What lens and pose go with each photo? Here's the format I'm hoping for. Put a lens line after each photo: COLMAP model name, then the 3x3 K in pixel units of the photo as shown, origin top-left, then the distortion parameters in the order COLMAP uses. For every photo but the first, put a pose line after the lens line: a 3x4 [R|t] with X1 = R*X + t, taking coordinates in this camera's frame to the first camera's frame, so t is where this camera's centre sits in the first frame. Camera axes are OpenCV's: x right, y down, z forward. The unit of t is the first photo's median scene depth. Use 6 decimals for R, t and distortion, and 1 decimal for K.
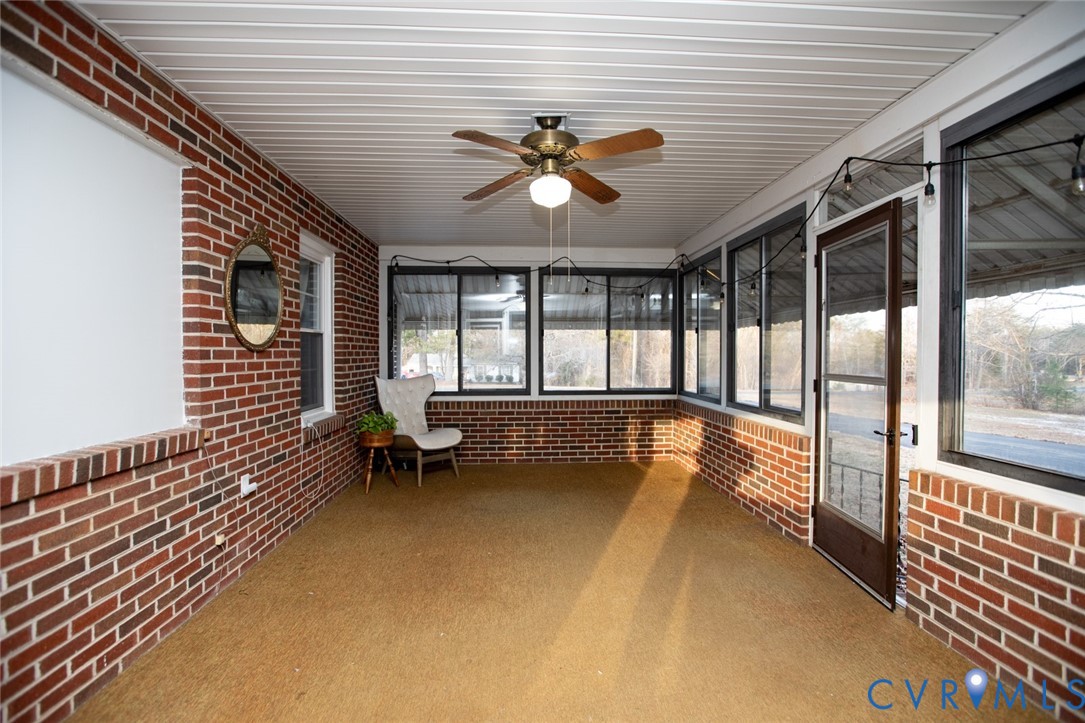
lens RADIAL K [[497.4, 0, 542.5], [0, 497.4, 361.5], [0, 0, 1]] dist [-0.050835, 0.019635]
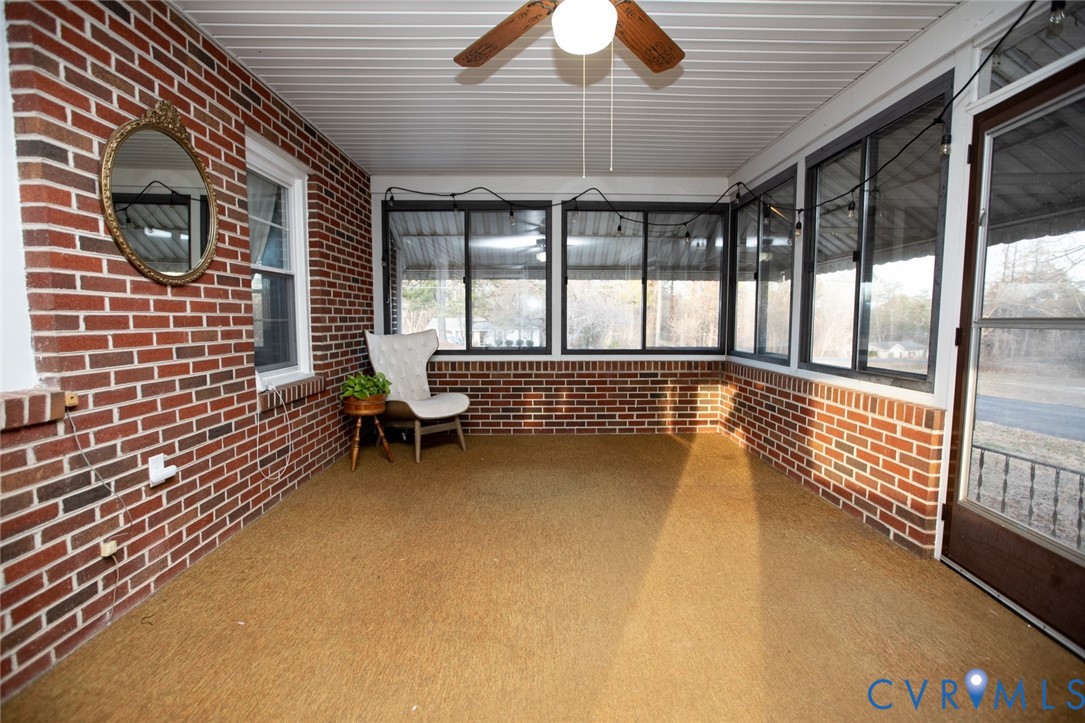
lens RADIAL K [[497.4, 0, 542.5], [0, 497.4, 361.5], [0, 0, 1]] dist [-0.050835, 0.019635]
pose [[0.999143, 0.004917, -0.041104, -0.006054], [-0.002074, 0.997619, 0.068941, 0.028434], [0.041345, -0.068796, 0.996774, 0.211152]]
